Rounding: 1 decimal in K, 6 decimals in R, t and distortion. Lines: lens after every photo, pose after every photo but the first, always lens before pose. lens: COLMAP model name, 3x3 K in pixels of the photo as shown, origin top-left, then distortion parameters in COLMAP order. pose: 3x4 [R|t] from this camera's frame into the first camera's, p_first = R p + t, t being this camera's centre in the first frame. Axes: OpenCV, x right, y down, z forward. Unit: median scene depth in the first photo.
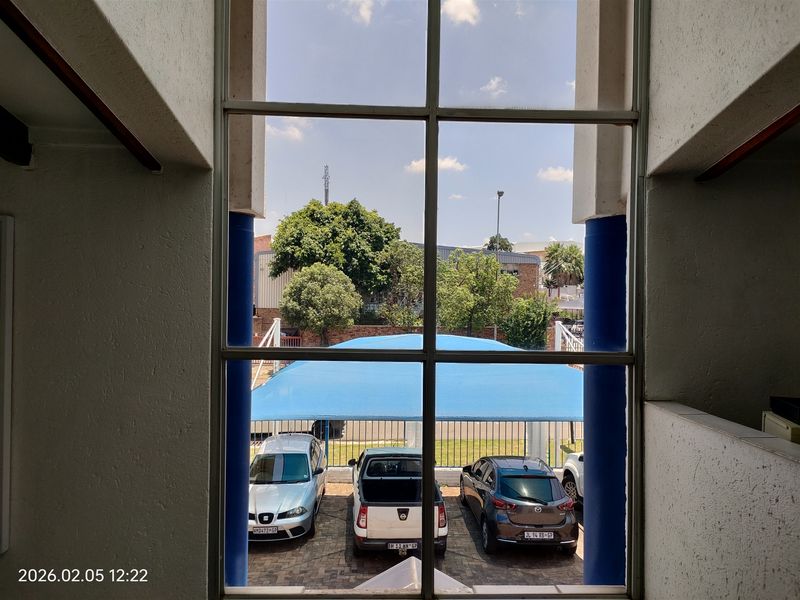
lens RADIAL K [[581.2, 0, 400.0], [0, 581.2, 300.0], [0, 0, 1]] dist [0.059310, -0.068258]
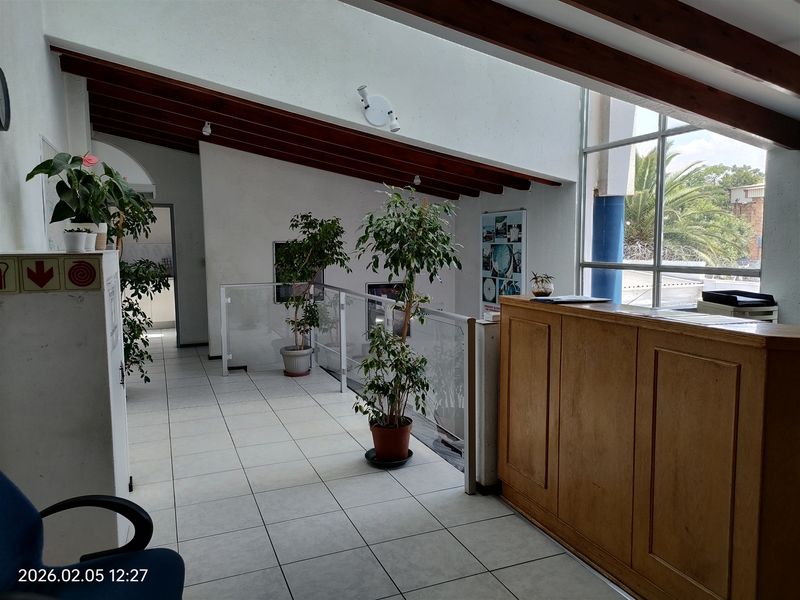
lens RADIAL K [[581.2, 0, 400.0], [0, 581.2, 300.0], [0, 0, 1]] dist [0.059310, -0.068258]
pose [[0.358204, 0.074061, -0.930701, 1.507919], [0.017089, 0.996162, 0.085848, 0.023065], [0.933487, -0.046656, 0.355564, -0.436067]]
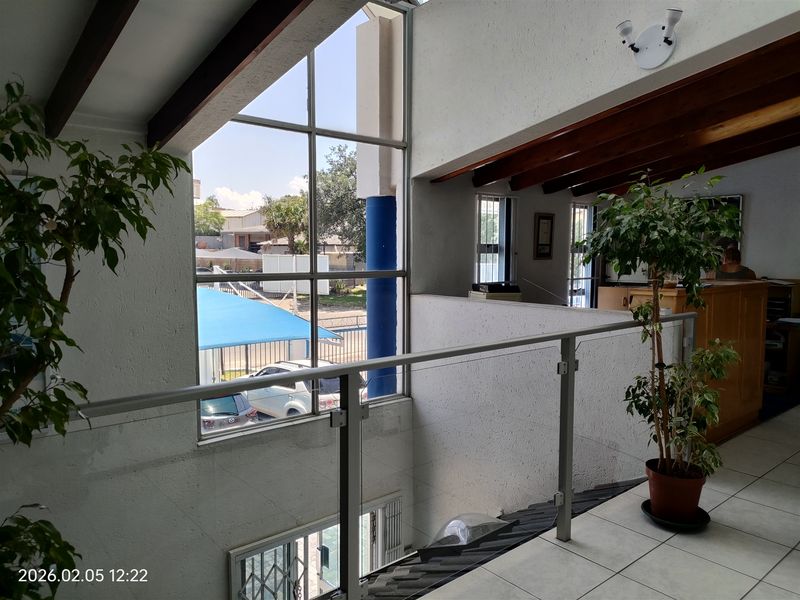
lens RADIAL K [[581.2, 0, 400.0], [0, 581.2, 300.0], [0, 0, 1]] dist [0.059310, -0.068258]
pose [[0.780318, -0.059858, 0.622512, -0.816244], [0.004475, 0.995918, 0.090154, 0.014317], [-0.625367, -0.067563, 0.777401, -0.488769]]
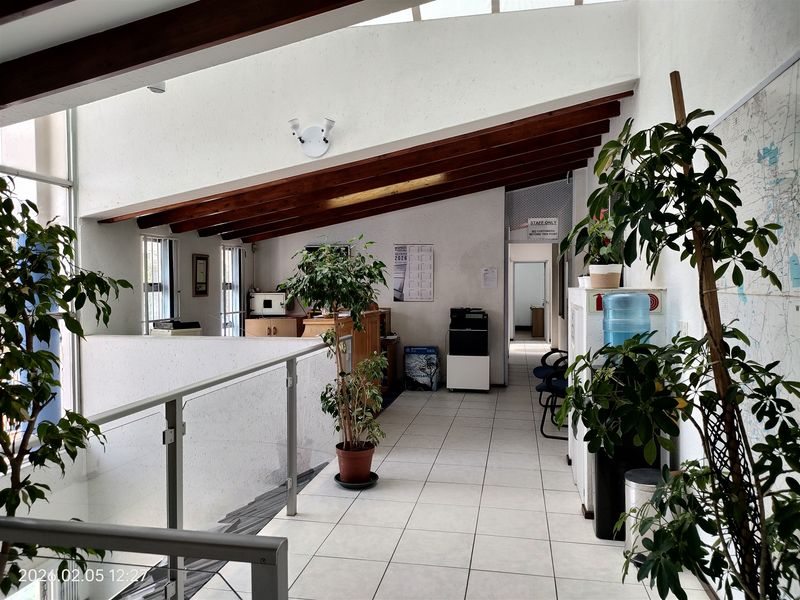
lens RADIAL K [[581.2, 0, 400.0], [0, 581.2, 300.0], [0, 0, 1]] dist [0.059310, -0.068258]
pose [[0.219520, -0.039502, 0.974808, -1.203953], [0.005101, 0.999213, 0.039342, -0.014715], [-0.975595, -0.003664, 0.219549, -0.428918]]
